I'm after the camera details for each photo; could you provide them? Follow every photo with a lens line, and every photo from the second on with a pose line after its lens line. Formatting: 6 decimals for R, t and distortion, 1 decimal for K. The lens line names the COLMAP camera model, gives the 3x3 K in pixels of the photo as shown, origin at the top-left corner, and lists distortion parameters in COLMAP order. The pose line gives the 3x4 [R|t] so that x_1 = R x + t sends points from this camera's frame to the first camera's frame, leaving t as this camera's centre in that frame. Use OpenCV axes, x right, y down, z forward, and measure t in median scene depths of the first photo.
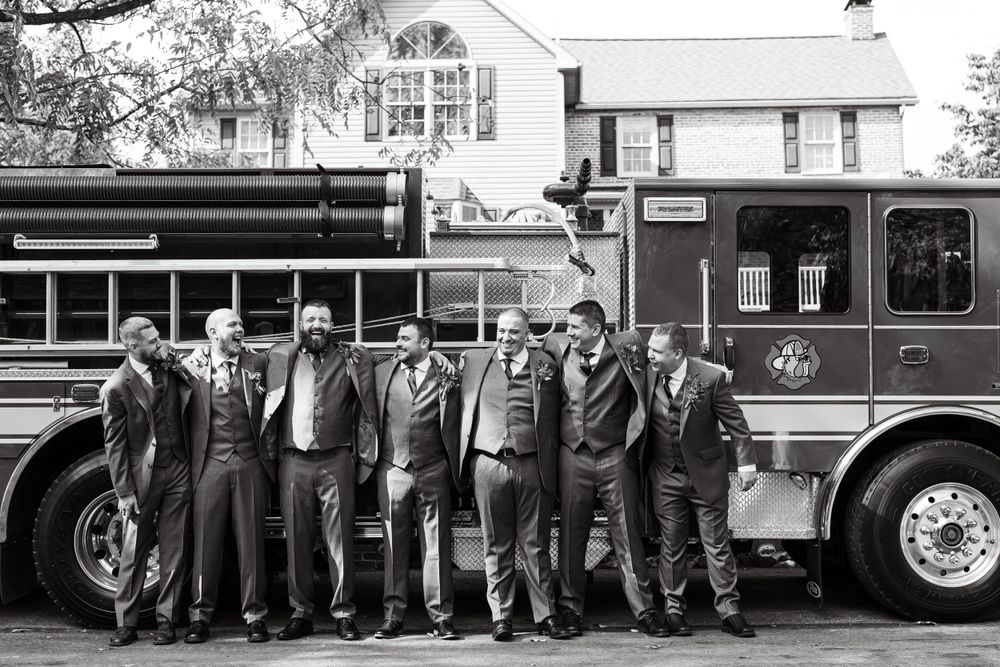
lens RADIAL K [[1395.9, 0, 482.7], [0, 1395.9, 335.9], [0, 0, 1]] dist [0.004848, 0.066490]
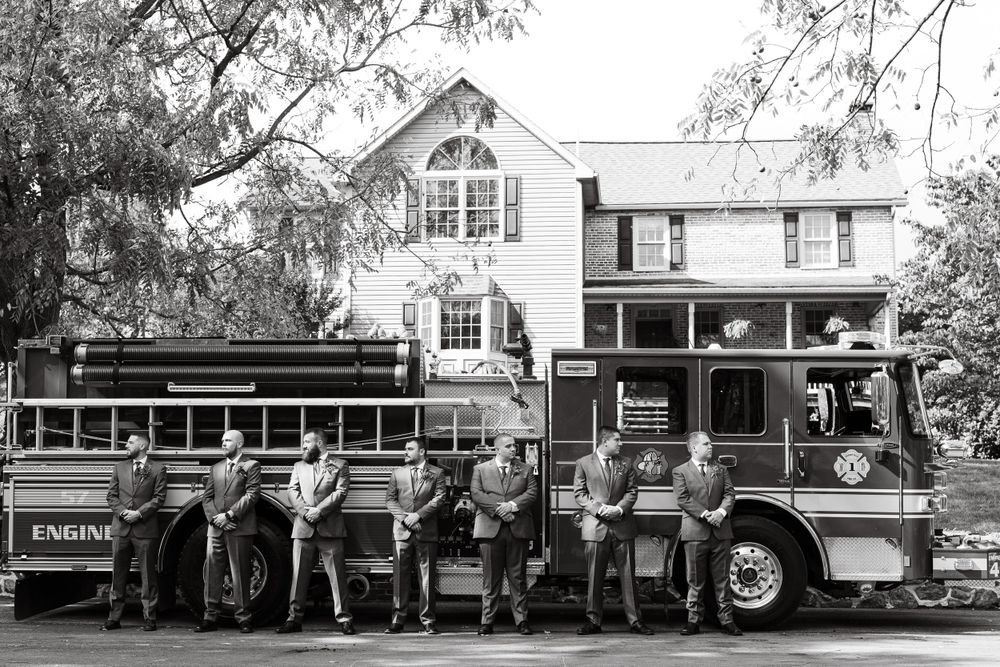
lens RADIAL K [[1534.4, 0, 444.2], [0, 1534.4, 356.2], [0, 0, 1]] dist [0.011892, 0.011569]
pose [[0.997526, 0.002824, -0.070235, 0.105911], [-0.004302, 0.999772, -0.020907, -0.065151], [0.070160, 0.021157, 0.997311, -0.730039]]
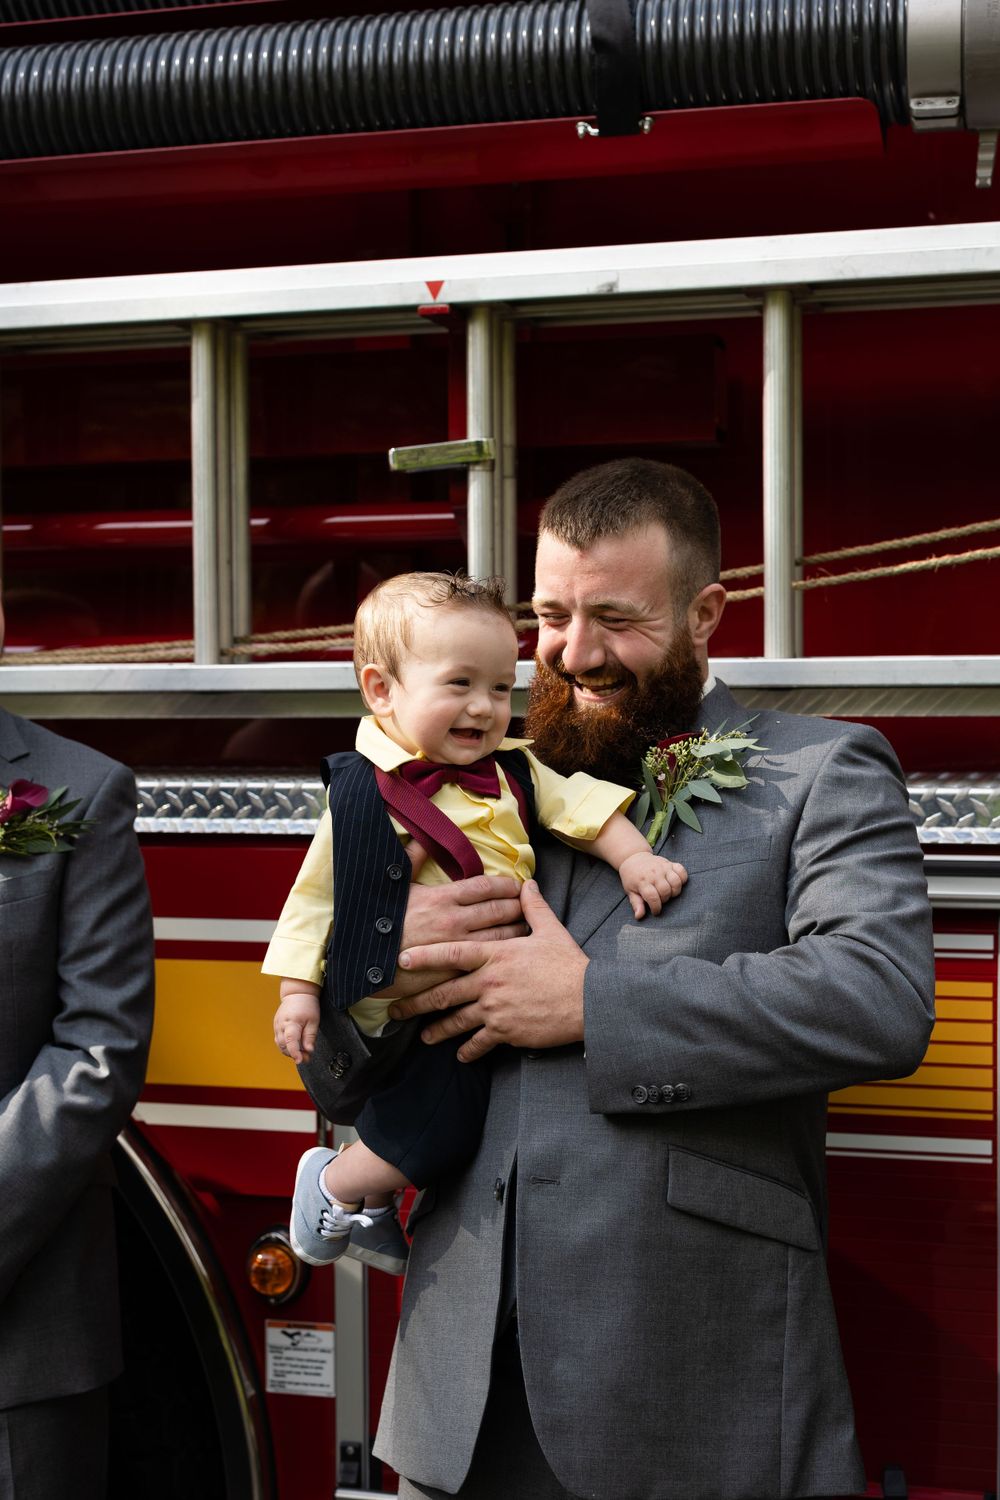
lens RADIAL K [[2093.8, 0, 497.3], [0, 2093.8, 747.8], [0, 0, 1]] dist [0.004848, 0.066490]
pose [[0.976294, 0.002468, -0.216434, -0.061791], [0.014640, 0.996892, 0.077406, -0.005919], [0.215952, -0.078740, 0.973224, 0.678986]]
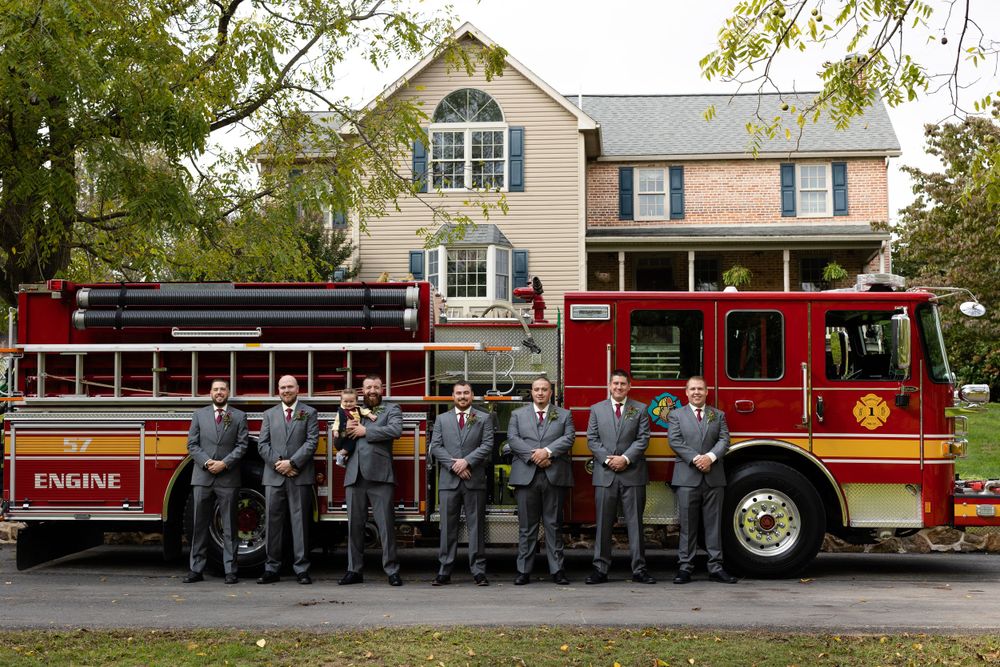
lens RADIAL K [[1434.7, 0, 462.4], [0, 1434.7, 332.6], [0, 0, 1]] dist [0.024097, 0.064691]
pose [[0.998171, 0.001471, -0.060442, 0.089011], [-0.001636, 0.999995, -0.002671, -0.060931], [0.060438, 0.002765, 0.998168, -0.586056]]
